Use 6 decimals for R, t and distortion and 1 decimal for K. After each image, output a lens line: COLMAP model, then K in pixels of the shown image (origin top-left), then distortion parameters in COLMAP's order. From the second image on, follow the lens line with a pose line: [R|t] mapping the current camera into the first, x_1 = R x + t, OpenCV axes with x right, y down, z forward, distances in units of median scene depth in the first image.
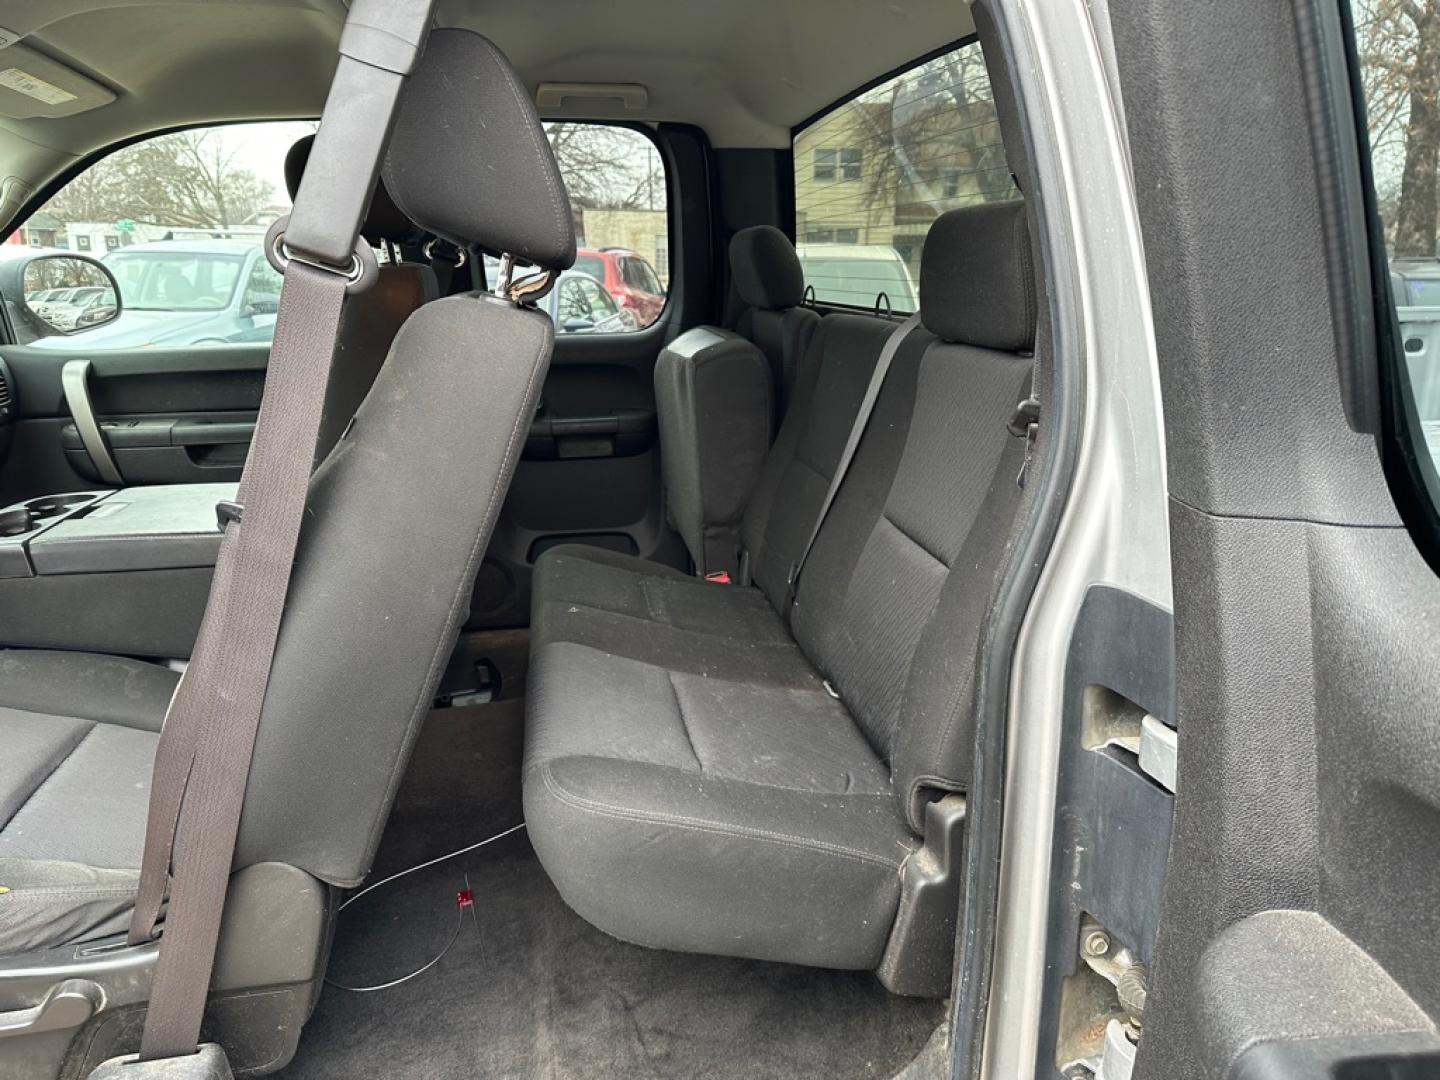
lens RADIAL K [[998.5, 0, 727.3], [0, 998.5, 541.1], [0, 0, 1]] dist [0.005235, -0.010602]
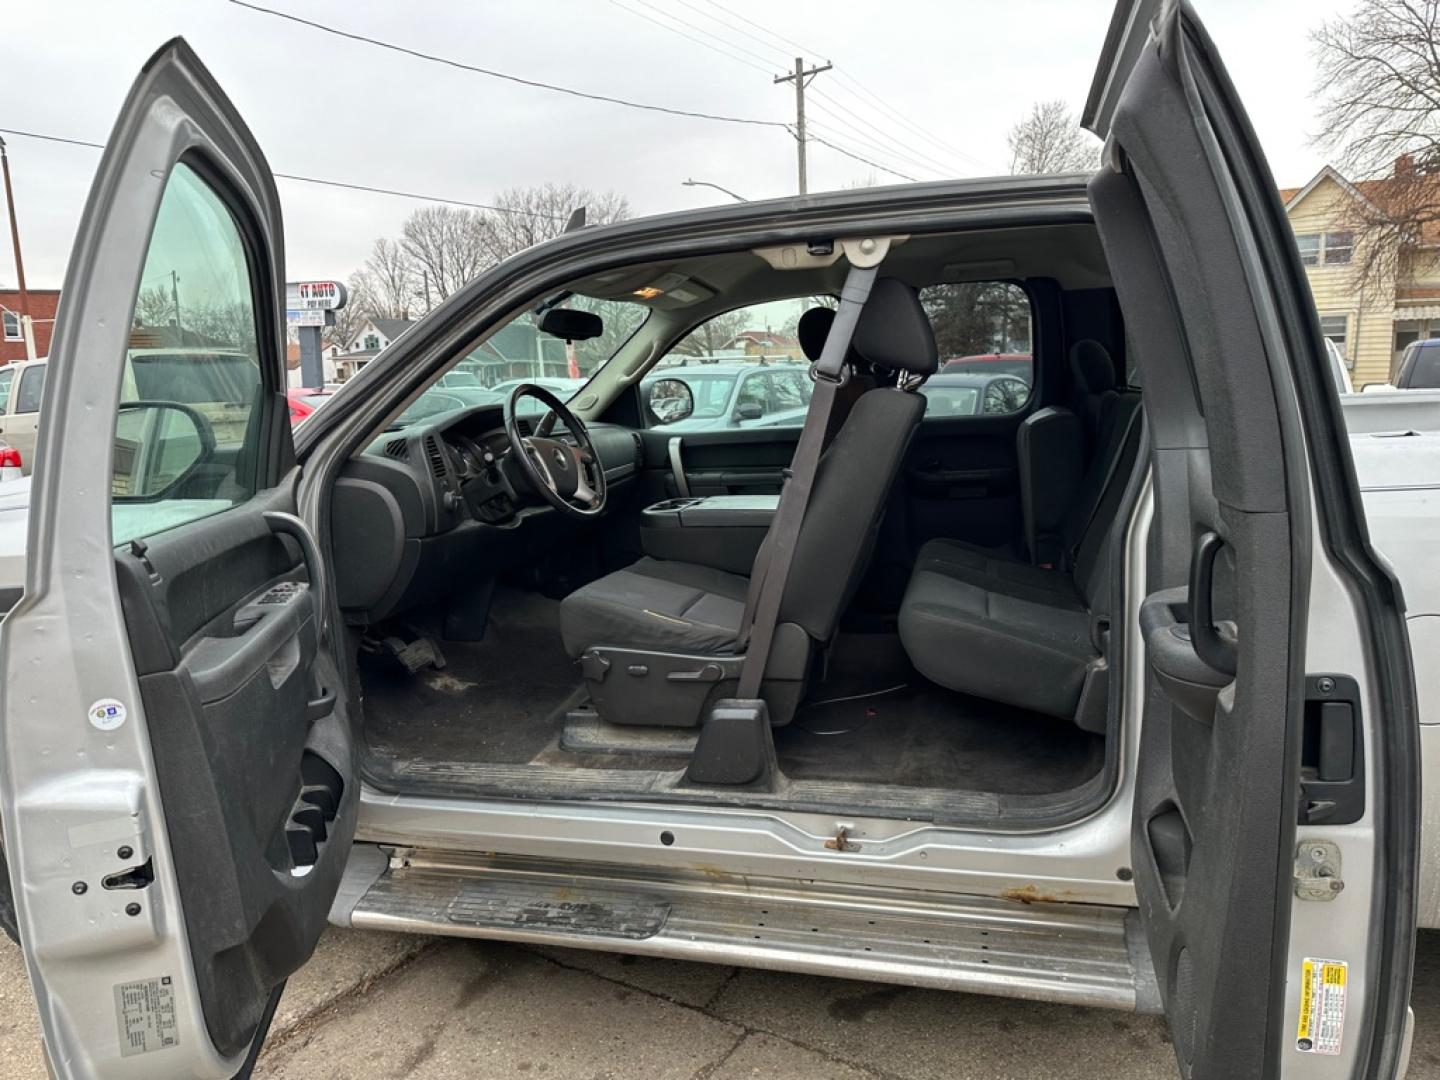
lens RADIAL K [[1010.4, 0, 720.5], [0, 1010.4, 526.2], [0, 0, 1]] dist [0.073312, -0.090287]
pose [[0.906710, 0.021471, -0.421208, 0.175615], [-0.071869, 0.991962, -0.104144, 0.155283], [0.415586, 0.124700, 0.900965, -0.555831]]
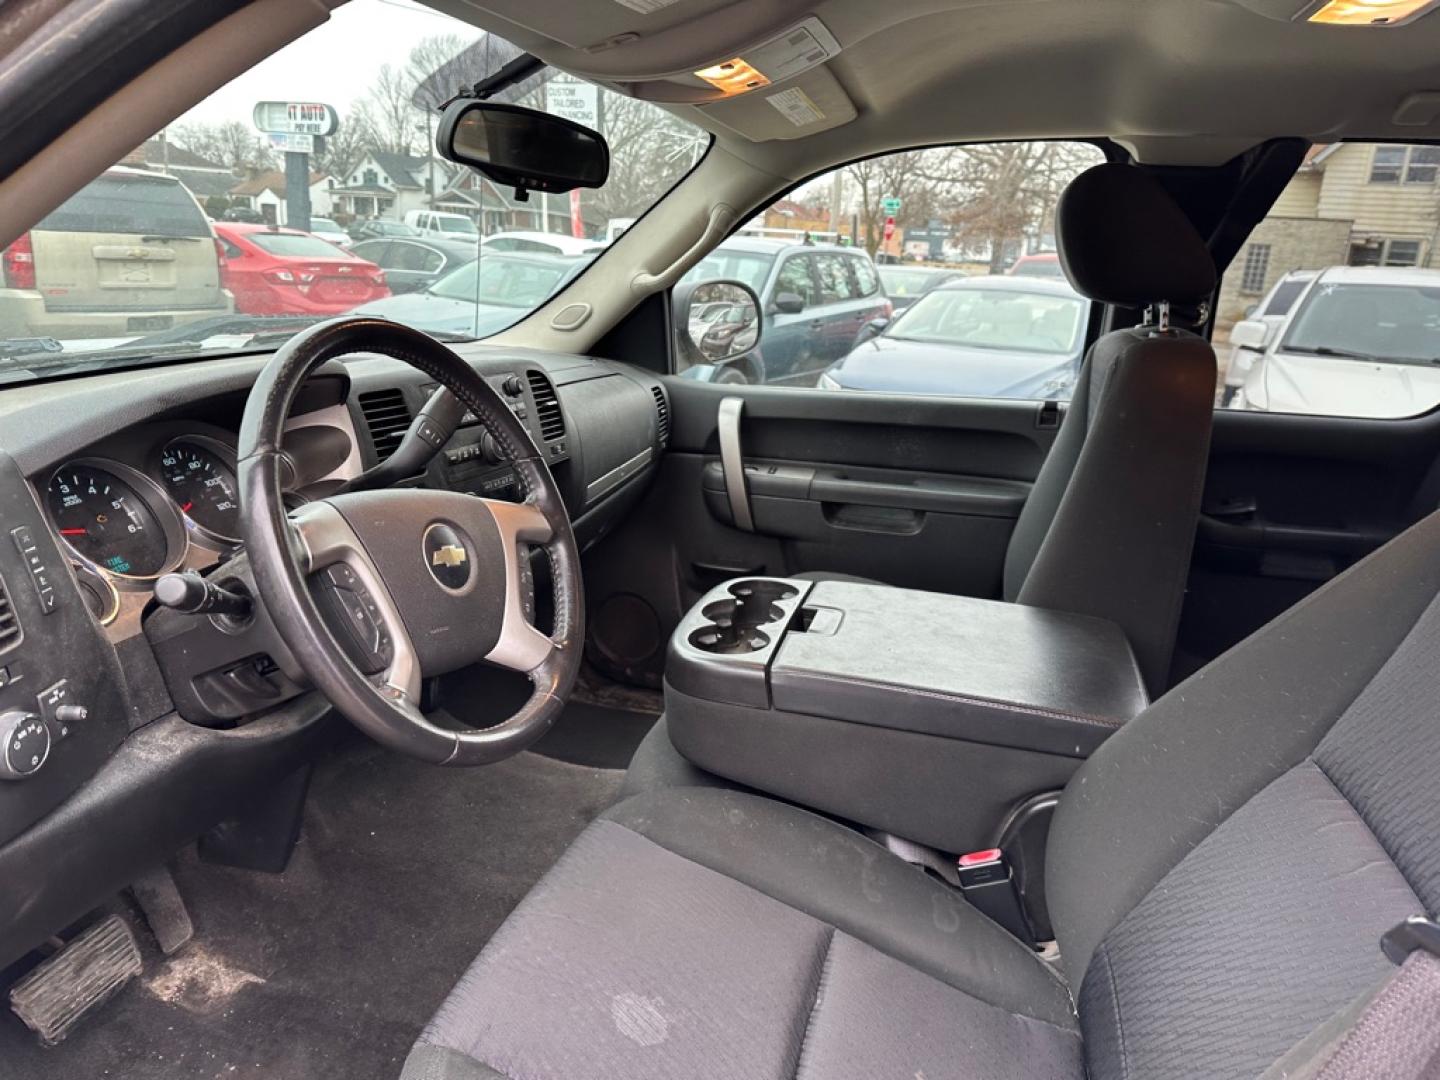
lens RADIAL K [[1020.1, 0, 720.0], [0, 1020.1, 540.0], [0, 0, 1]] dist [0.003524, -0.003933]
pose [[0.902363, 0.154767, -0.402228, -0.259350], [-0.156173, 0.987288, 0.029524, -0.075884], [0.401685, 0.036176, 0.915063, 0.130428]]
